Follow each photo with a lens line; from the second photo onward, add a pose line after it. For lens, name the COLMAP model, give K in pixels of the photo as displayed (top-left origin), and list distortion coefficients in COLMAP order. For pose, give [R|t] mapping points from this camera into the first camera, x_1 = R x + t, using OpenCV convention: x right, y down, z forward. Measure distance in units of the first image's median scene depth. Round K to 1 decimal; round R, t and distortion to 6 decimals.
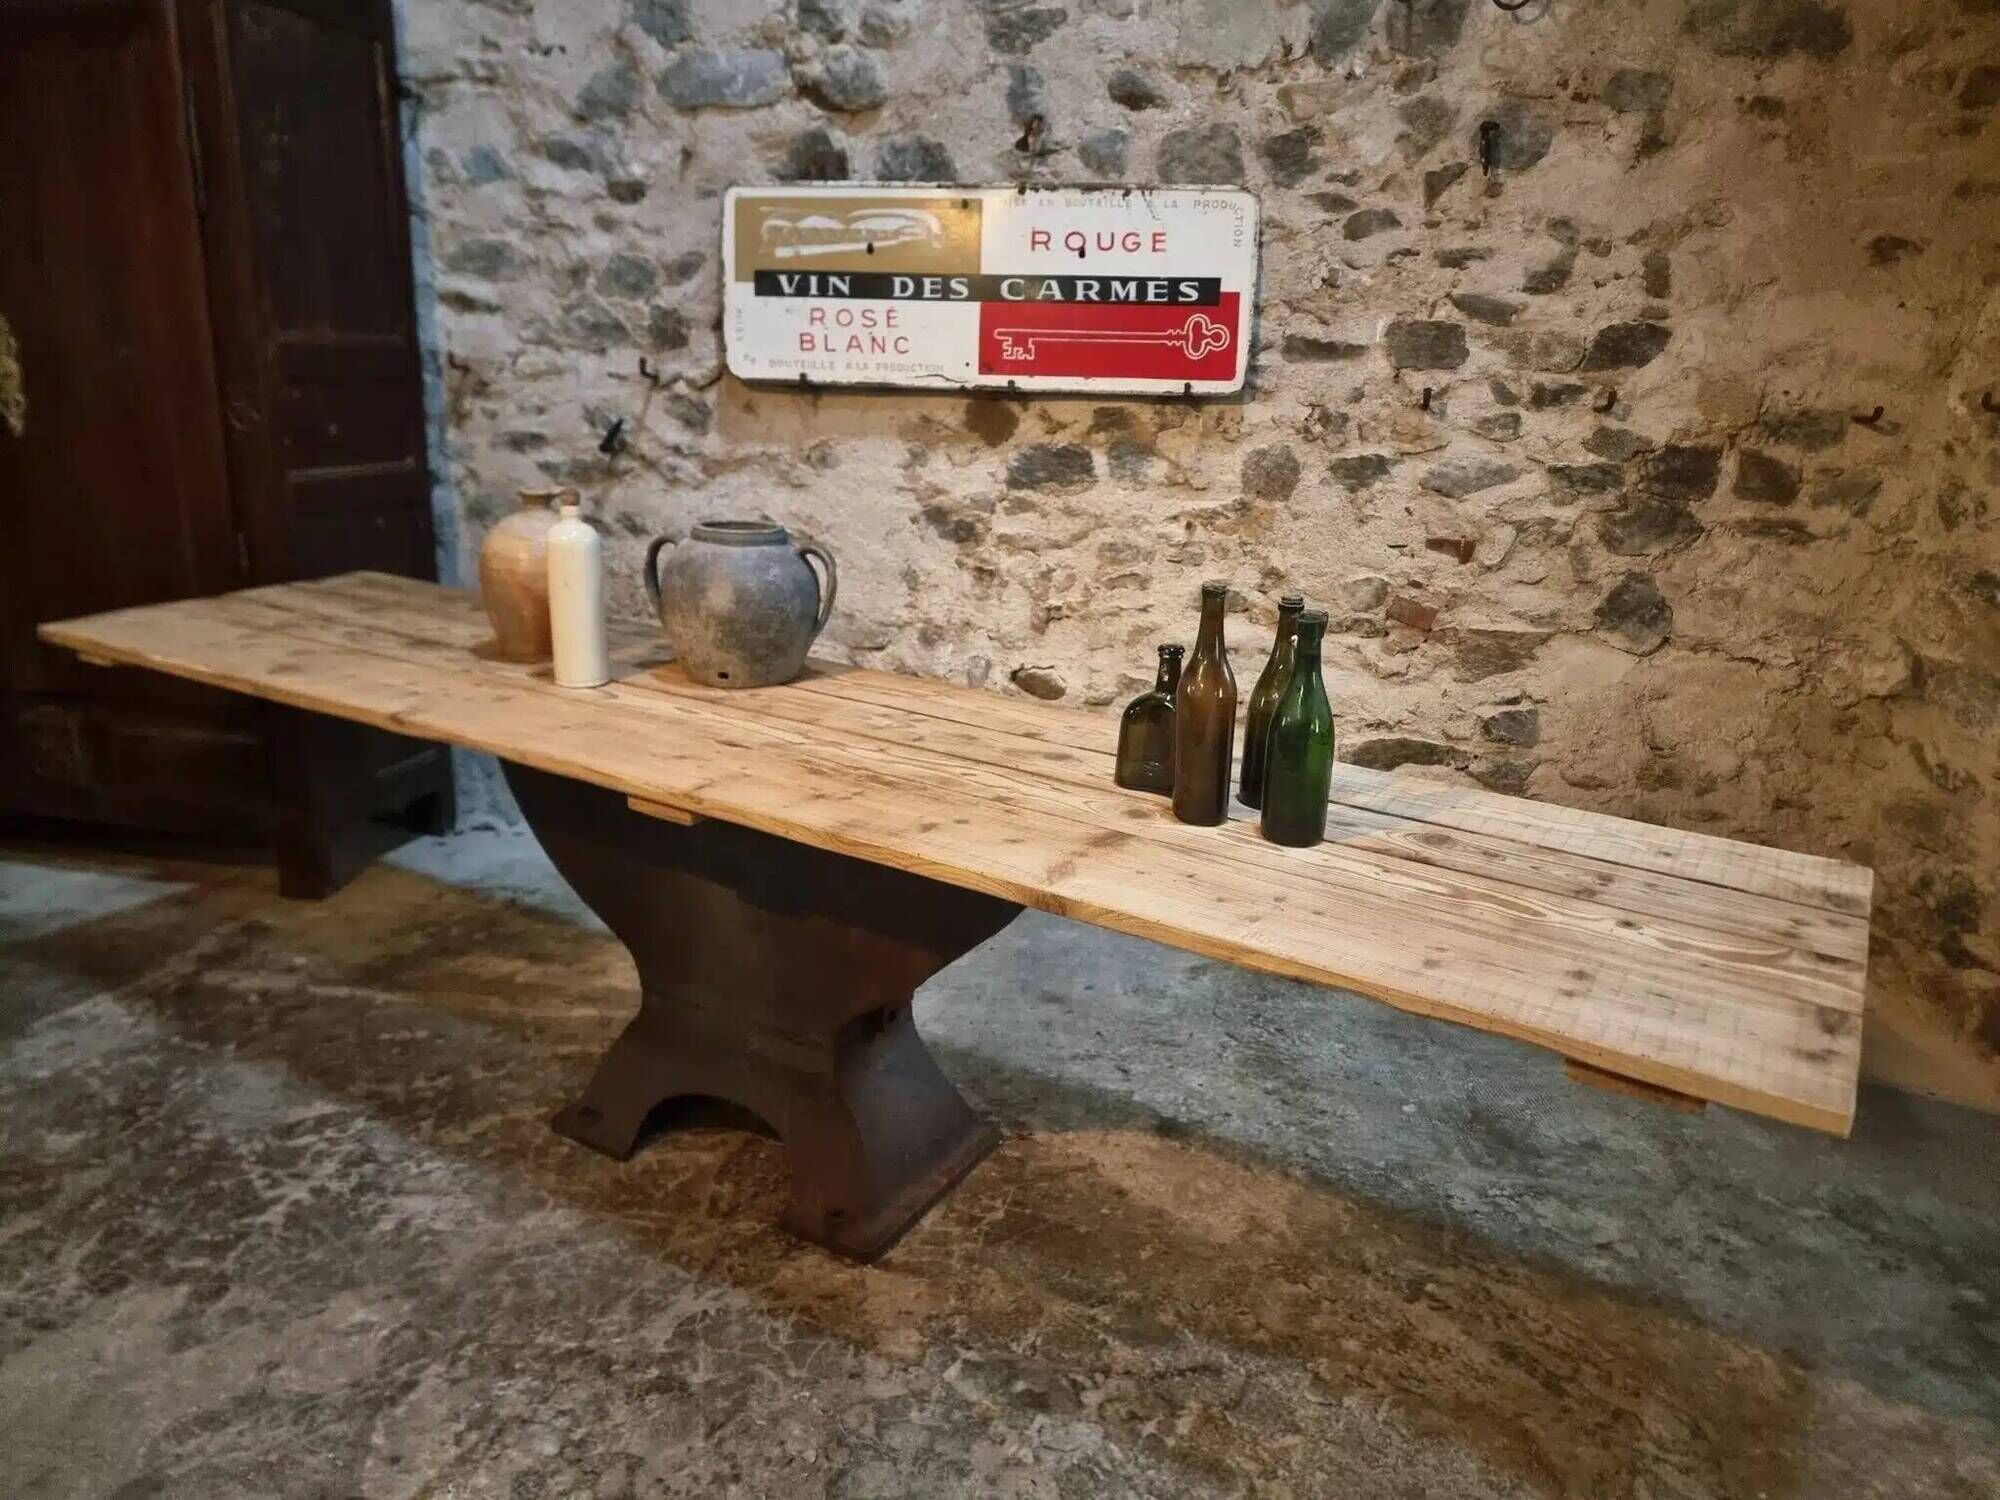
lens RADIAL K [[1389.3, 0, 1023.6], [0, 1389.3, 753.4], [0, 0, 1]] dist [0.082980, -0.083859]
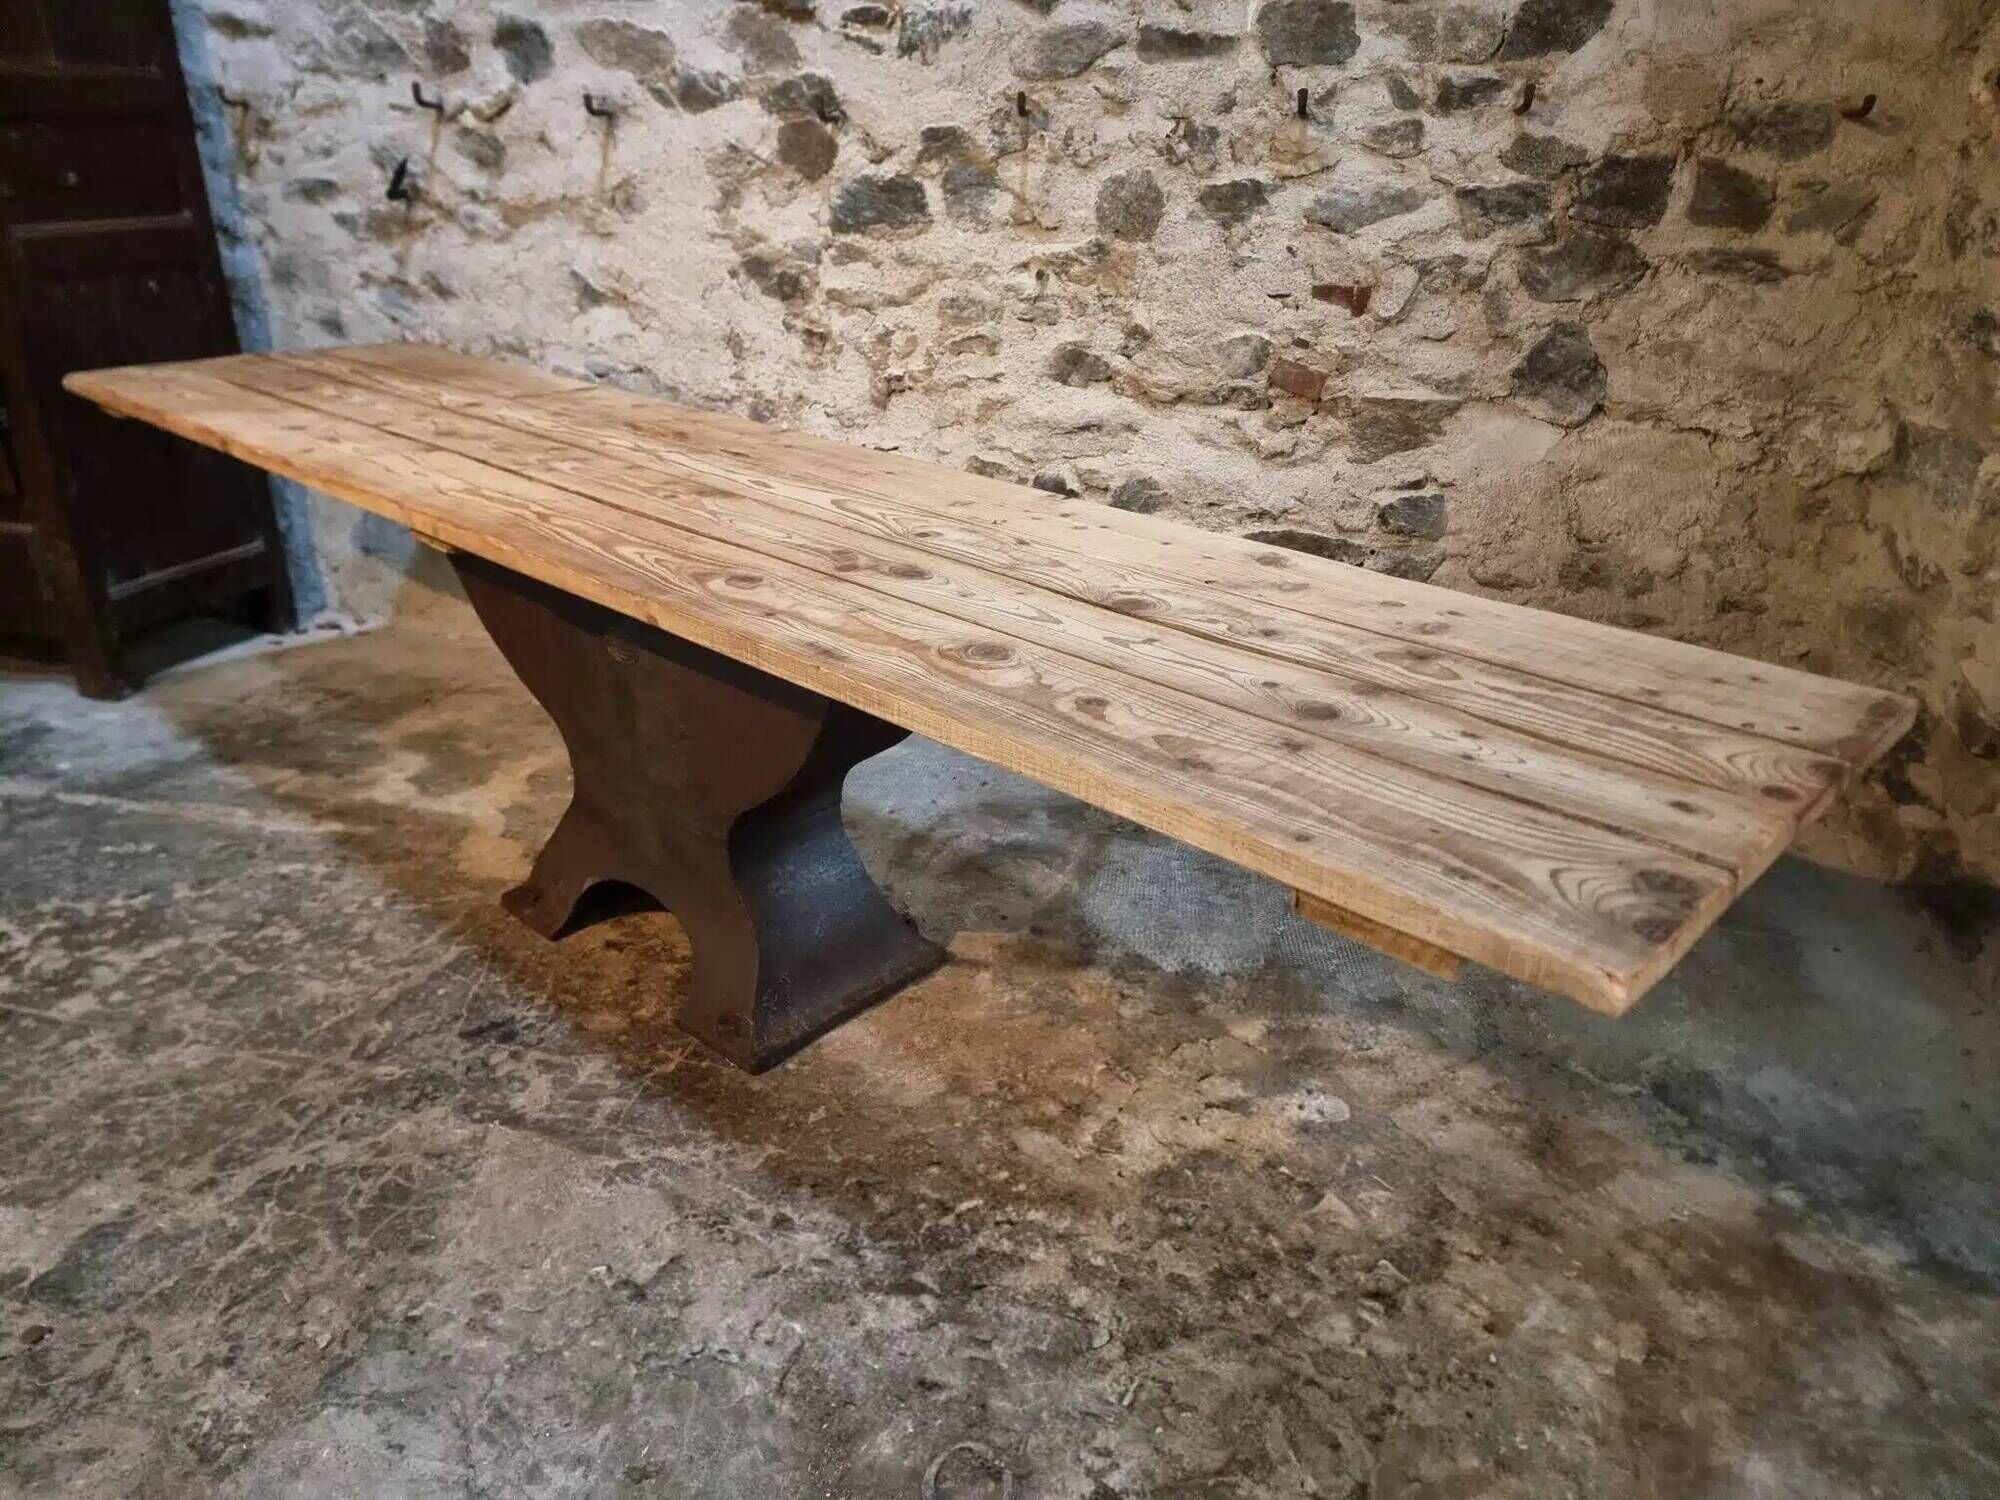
lens RADIAL K [[1386.8, 0, 1015.7], [0, 1386.8, 761.1], [0, 0, 1]] dist [0.072485, -0.067951]
pose [[0.995546, 0.014922, -0.093093, 0.189383], [-0.001252, 0.989400, 0.145212, 0.005674], [0.094274, -0.144449, 0.985011, 0.119548]]
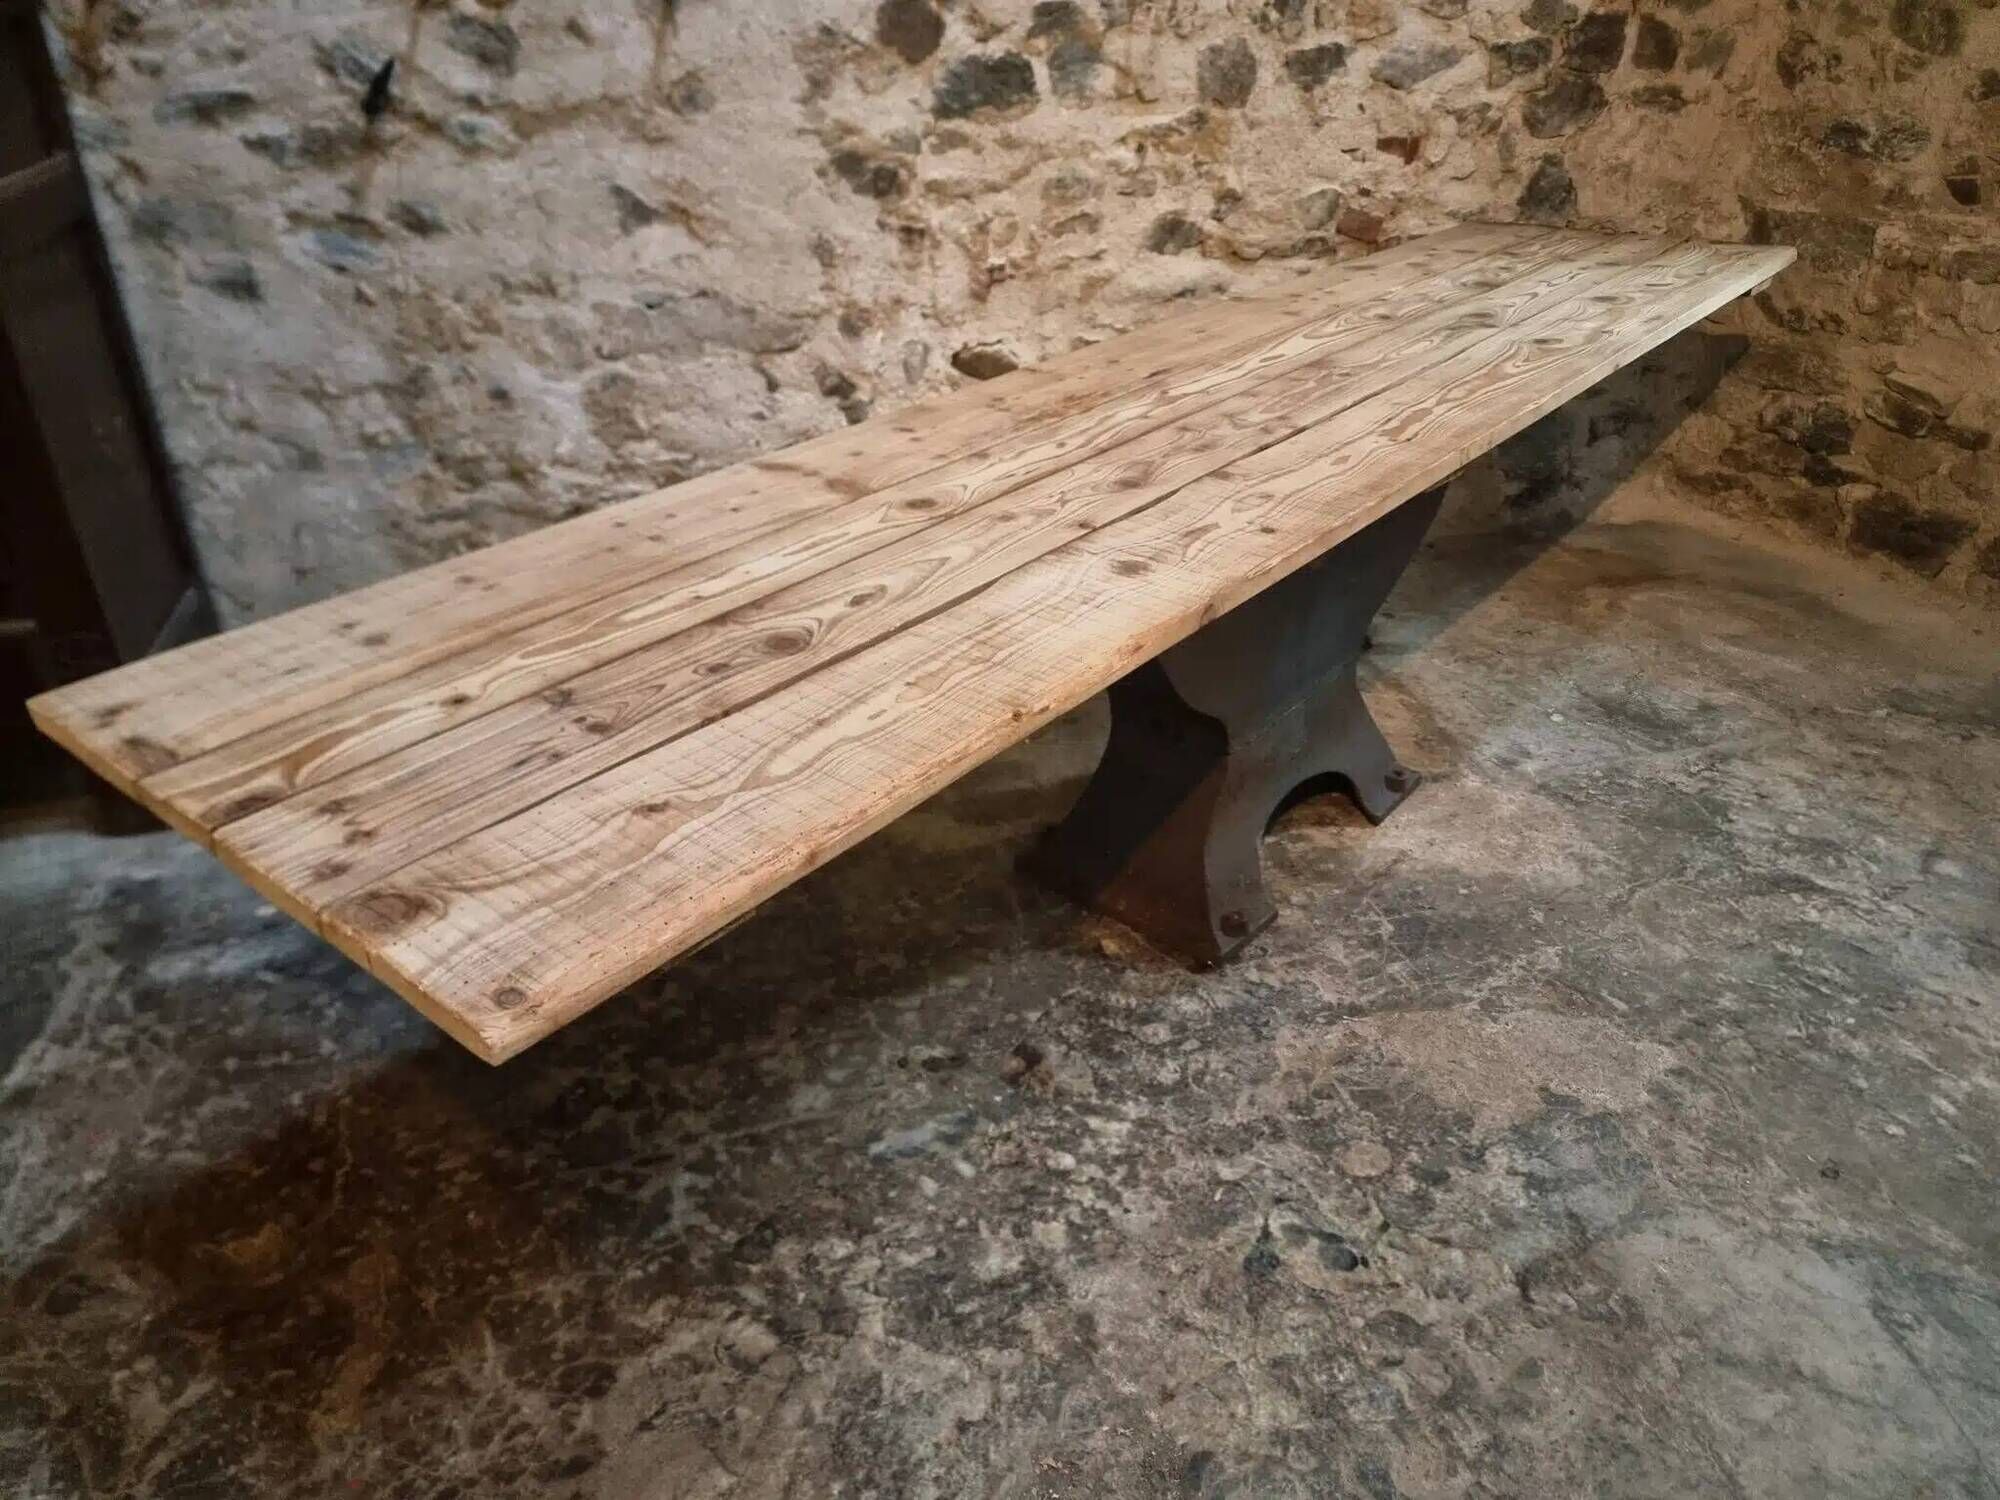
lens RADIAL K [[1395.8, 0, 1009.4], [0, 1395.8, 758.9], [0, 0, 1]] dist [0.060672, -0.059730]
pose [[0.883185, -0.261293, 0.389500, -0.398309], [0.159111, 0.948114, 0.275251, -0.057616], [-0.441212, -0.181124, 0.878935, 0.197379]]
